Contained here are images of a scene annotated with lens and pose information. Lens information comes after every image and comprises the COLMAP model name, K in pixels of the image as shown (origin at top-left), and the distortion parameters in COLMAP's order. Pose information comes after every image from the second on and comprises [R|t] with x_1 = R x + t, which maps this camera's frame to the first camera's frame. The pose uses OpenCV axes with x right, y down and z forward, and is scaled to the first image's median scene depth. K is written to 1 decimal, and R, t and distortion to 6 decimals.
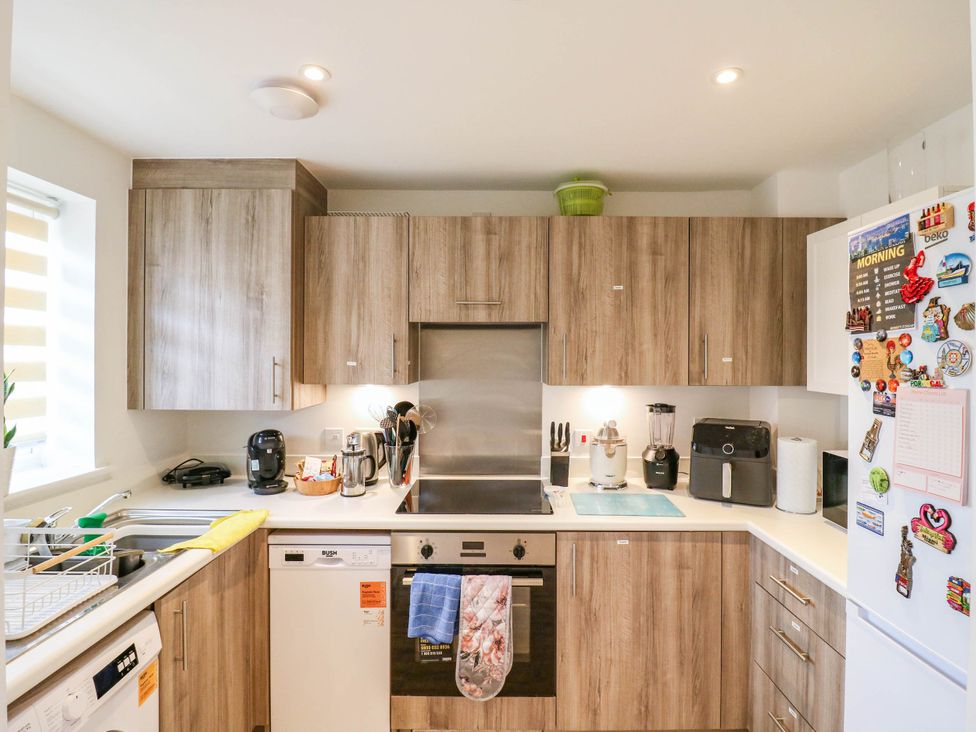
lens RADIAL K [[510.6, 0, 494.4], [0, 510.6, 361.3], [0, 0, 1]] dist [0.001123, -0.014767]
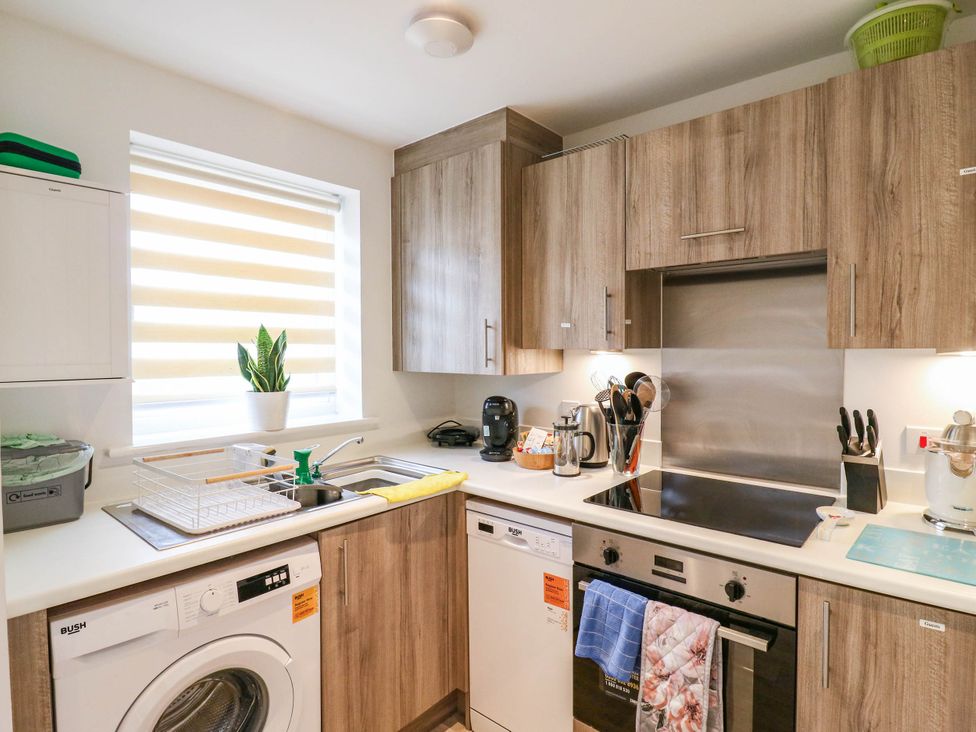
lens RADIAL K [[527.2, 0, 493.4], [0, 527.2, 360.2], [0, 0, 1]] dist [0.001074, -0.015199]
pose [[0.762415, 0.008409, -0.647034, 0.223941], [0.003632, 0.999844, 0.017273, 0.051473], [0.647079, -0.015519, 0.762265, 0.242301]]
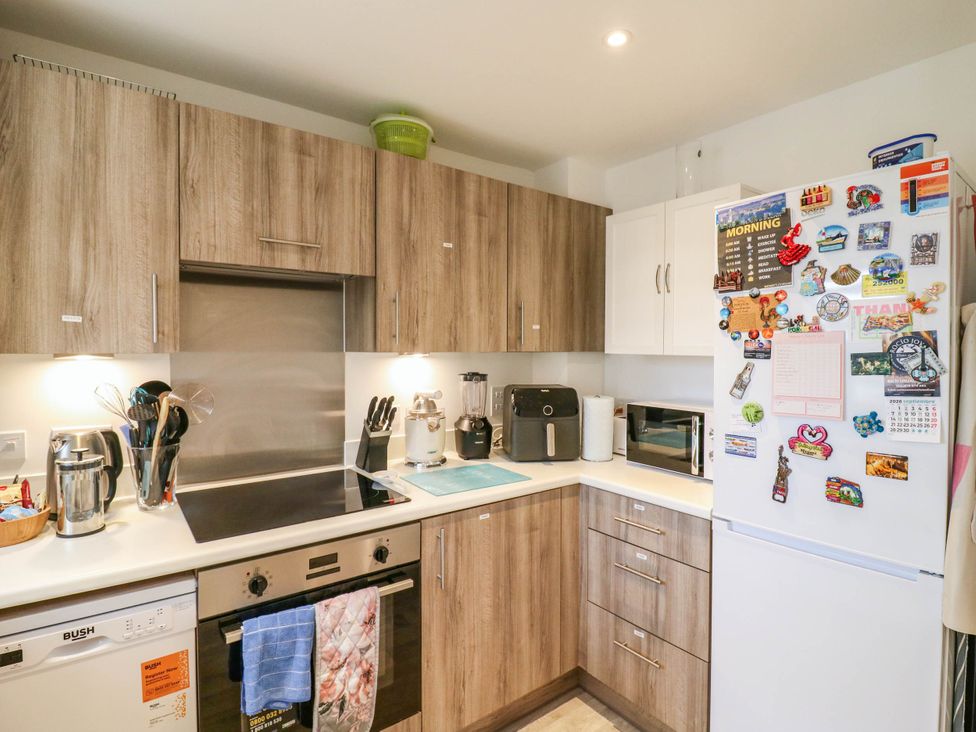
lens RADIAL K [[510.6, 0, 494.4], [0, 510.6, 361.3], [0, 0, 1]] dist [0.001123, -0.014767]
pose [[0.794872, -0.016302, 0.606558, -0.260842], [0.003650, 0.999749, 0.022087, 0.046061], [-0.606766, -0.015342, 0.794732, 0.227373]]
